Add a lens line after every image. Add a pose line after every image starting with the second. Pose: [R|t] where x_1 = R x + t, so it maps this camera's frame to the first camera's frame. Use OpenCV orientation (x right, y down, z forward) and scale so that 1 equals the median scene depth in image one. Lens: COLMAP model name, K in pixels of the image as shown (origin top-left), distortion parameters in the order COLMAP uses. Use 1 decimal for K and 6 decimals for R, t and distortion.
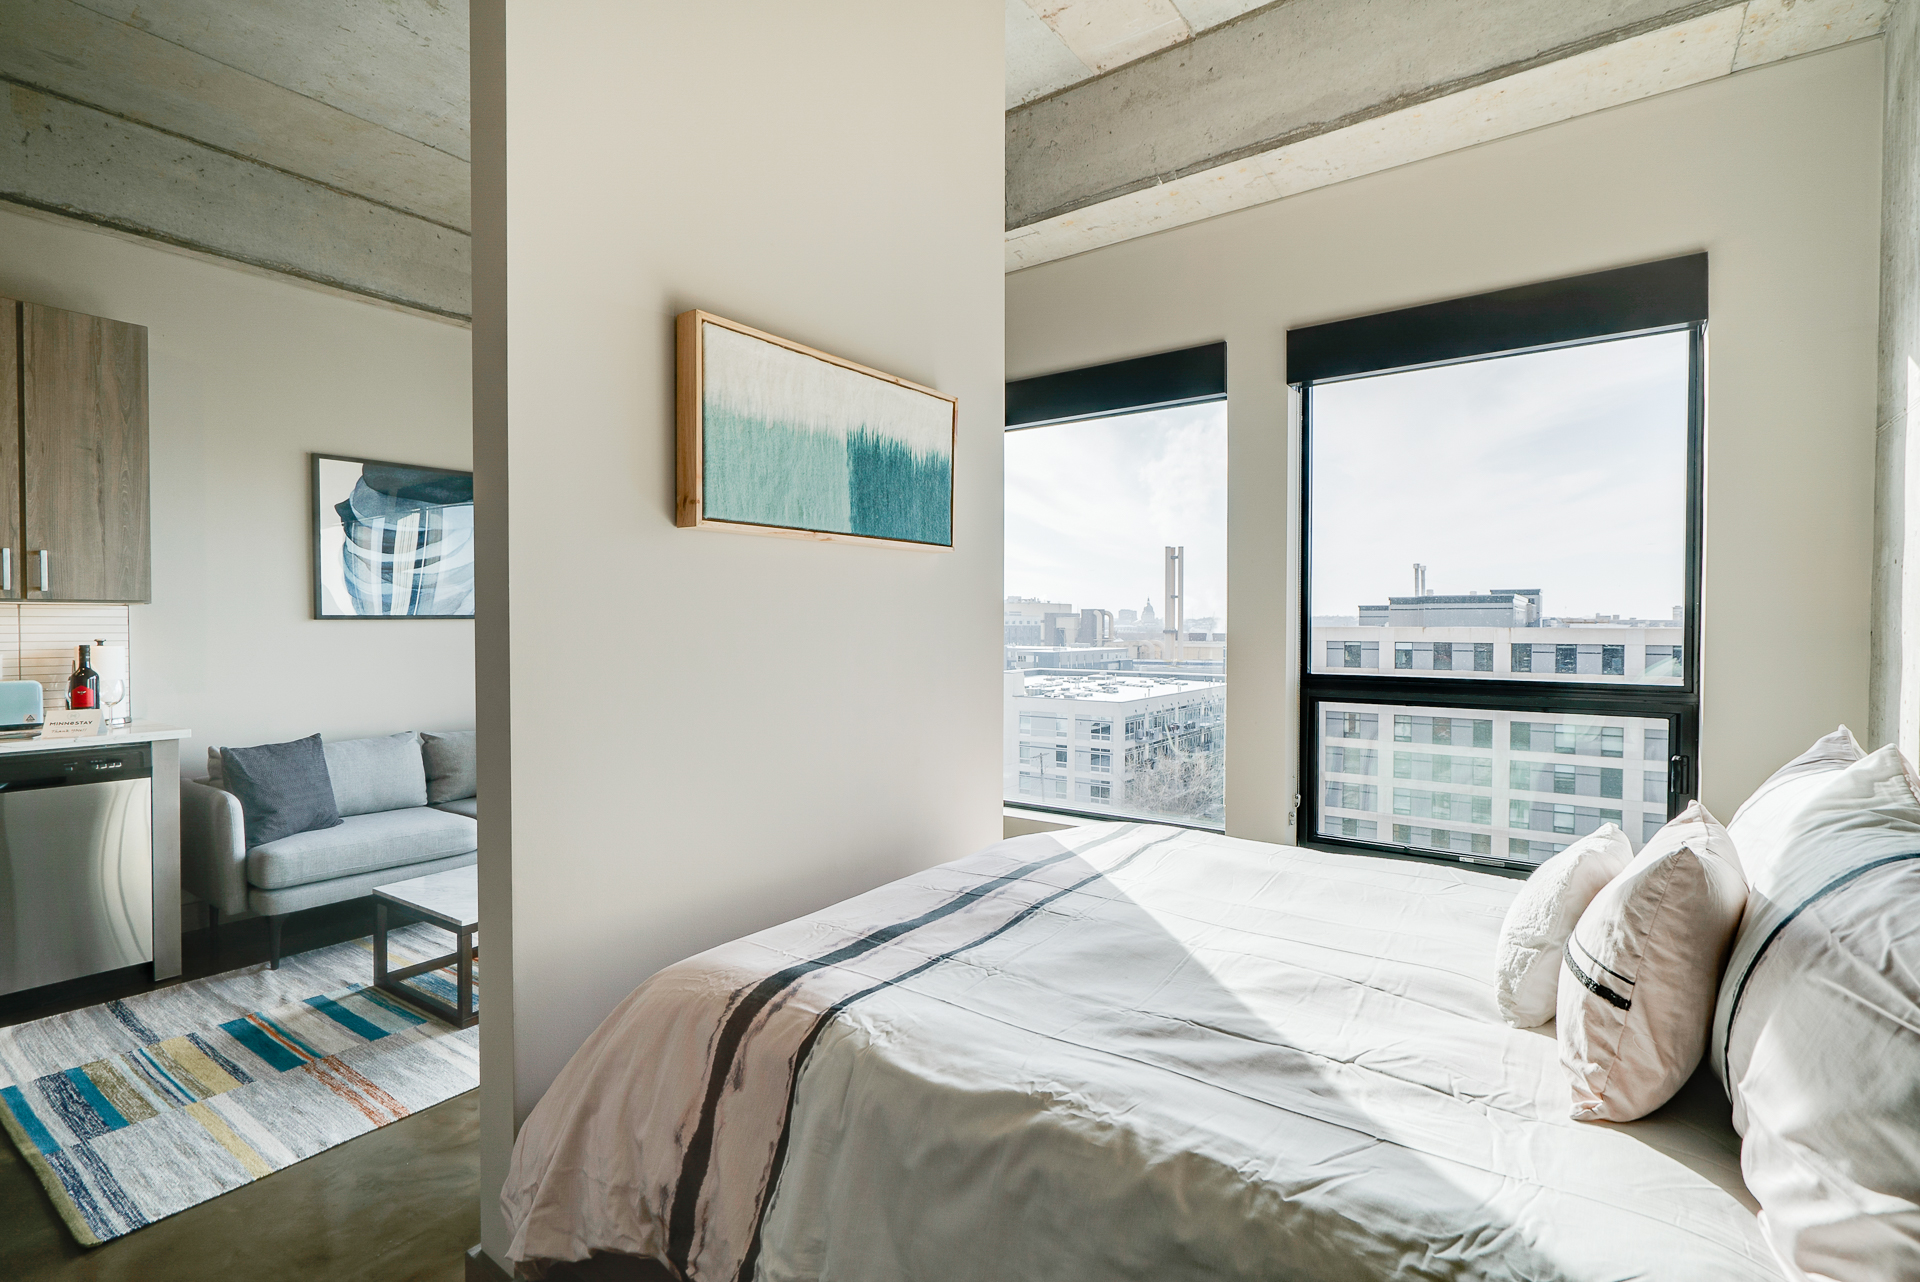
lens RADIAL K [[872.8, 0, 956.6], [0, 872.8, 637.5], [0, 0, 1]] dist [0.002937, 0.000403]
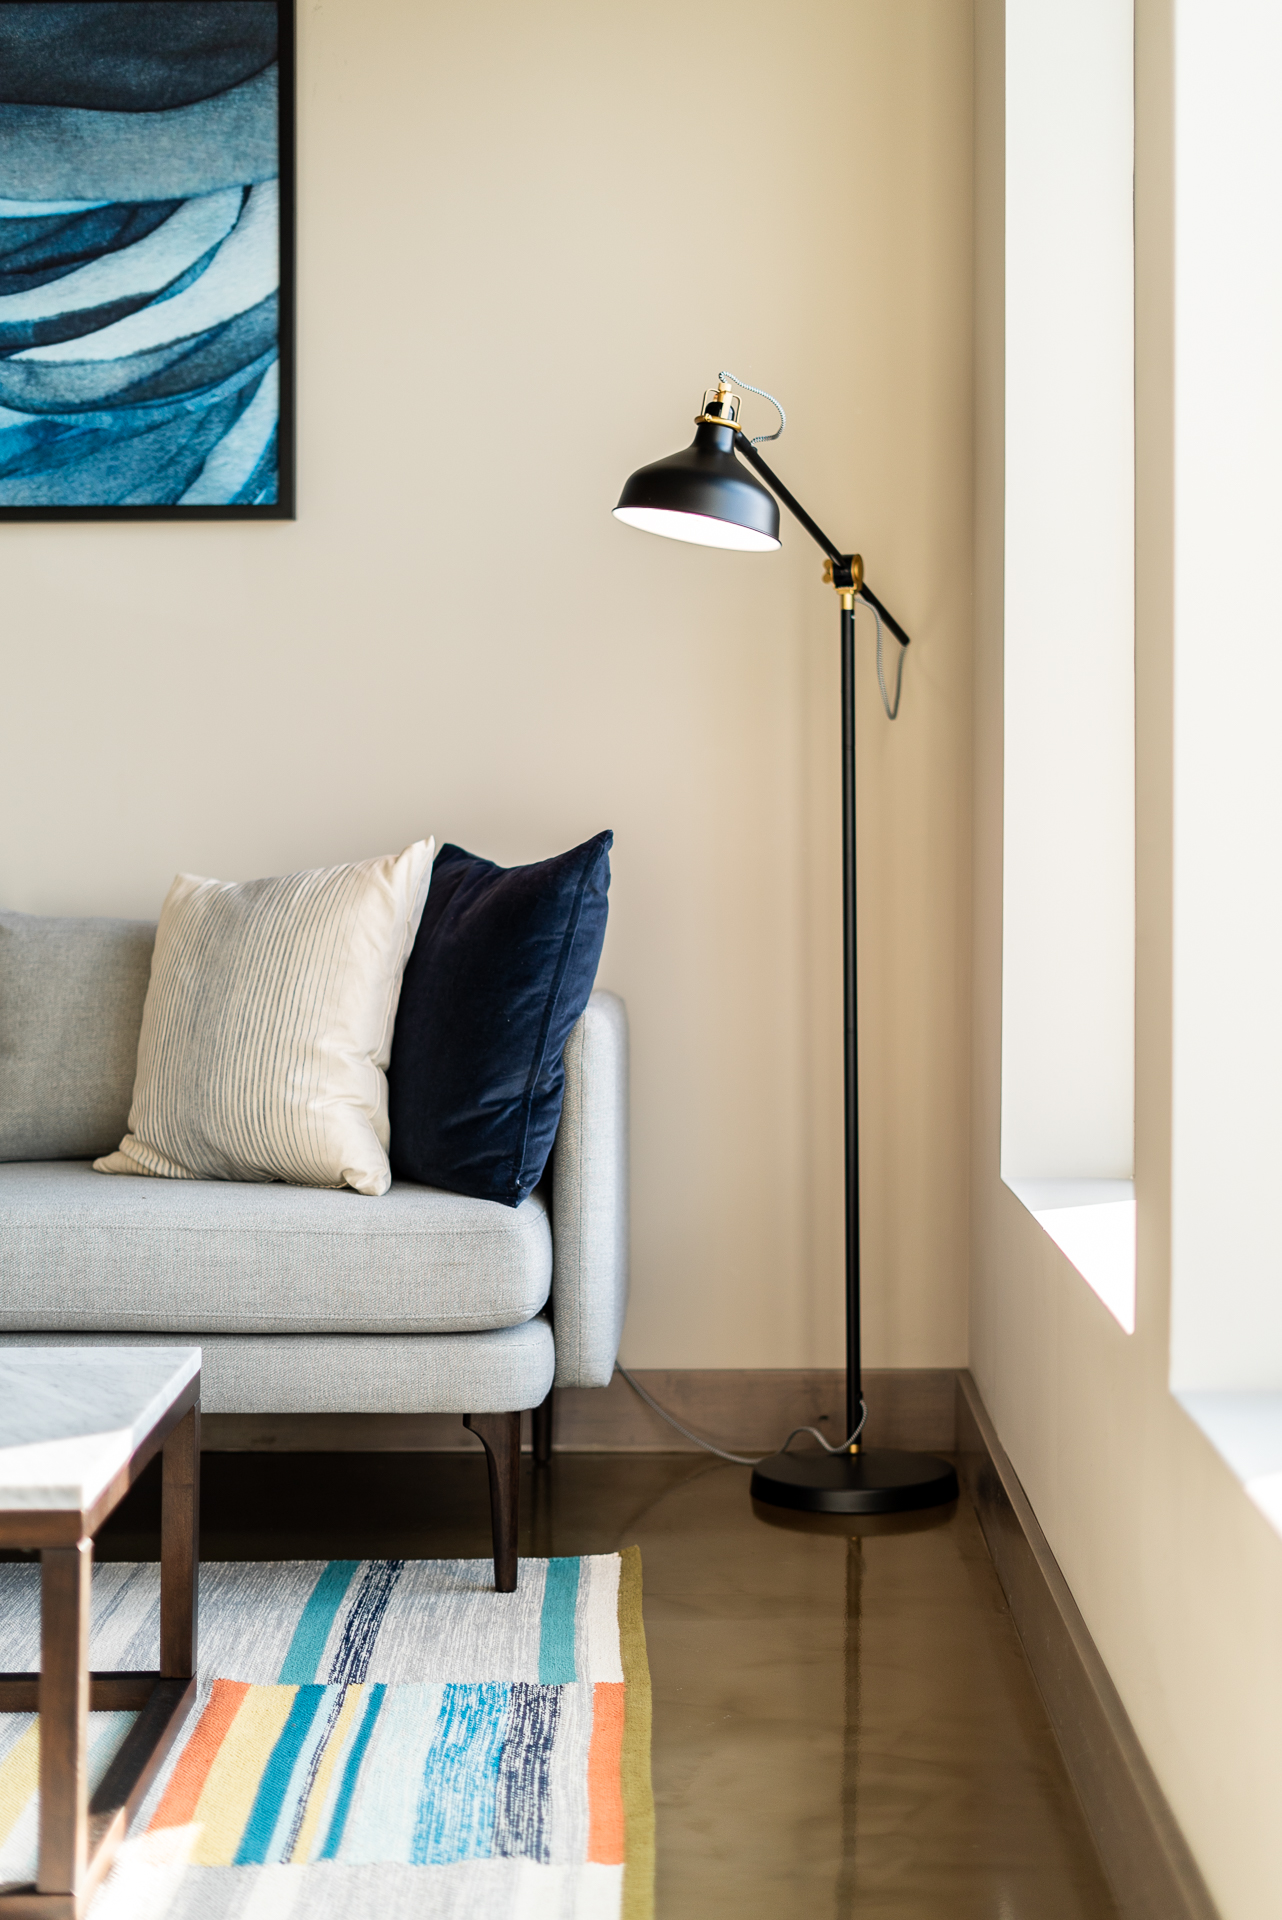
lens RADIAL K [[2883.6, 0, 766.9], [0, 2883.6, 746.5], [0, 0, 1]] dist [-0.010322, -0.004985]
pose [[0.587778, -0.025644, -0.808616, 0.361667], [-0.016498, 0.998910, -0.043671, 0.117313], [0.808854, 0.039010, 0.586714, 0.832878]]
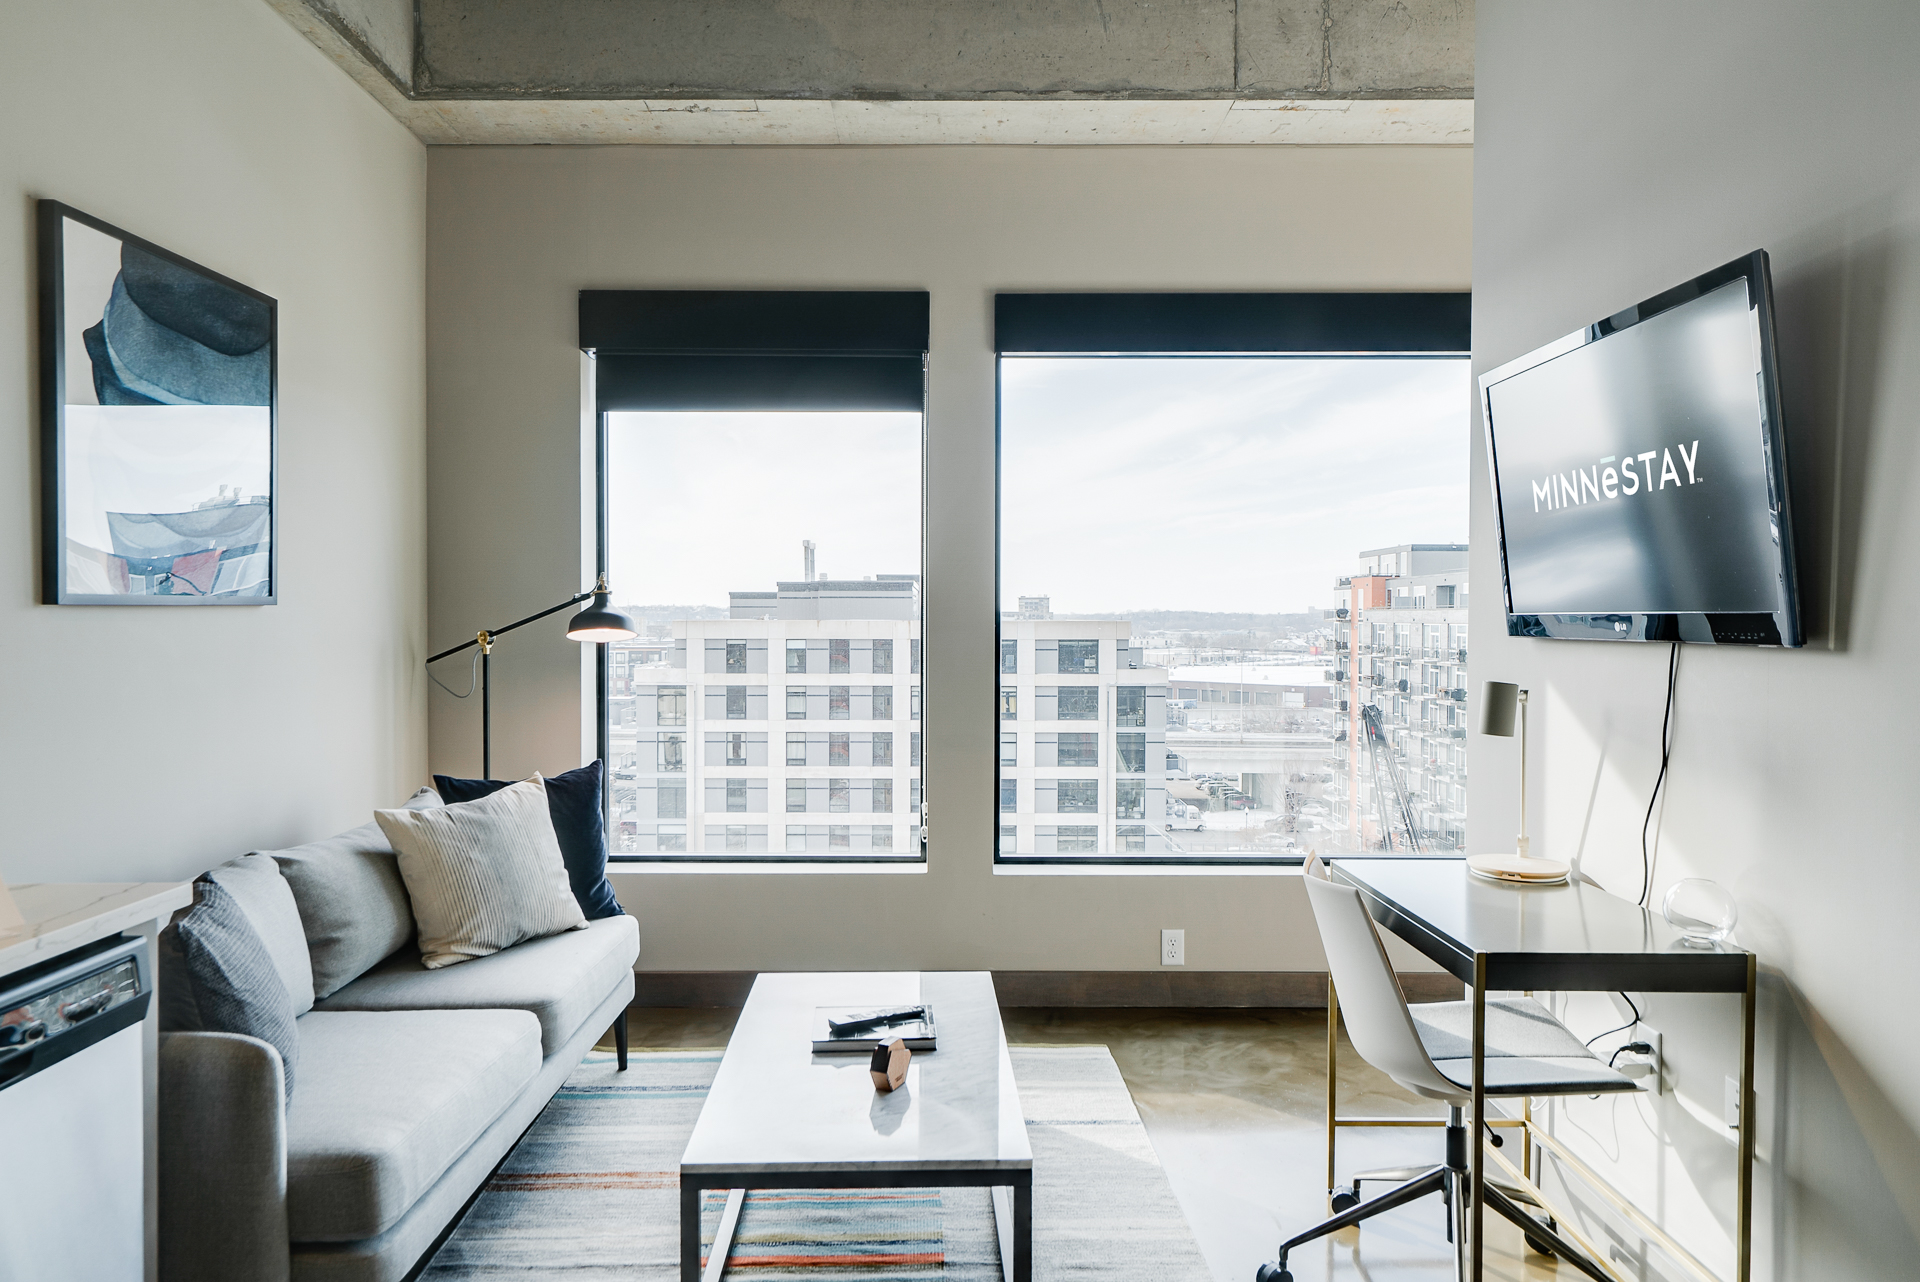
lens RADIAL K [[1245.6, 0, 949.8], [0, 1245.6, 639.2], [0, 0, 1]] dist [0.015303, 0.000316]
pose [[0.811413, -0.009392, 0.584398, -0.884233], [0.007496, 0.999956, 0.005662, -0.005397], [-0.584426, -0.000214, 0.811447, 0.326423]]
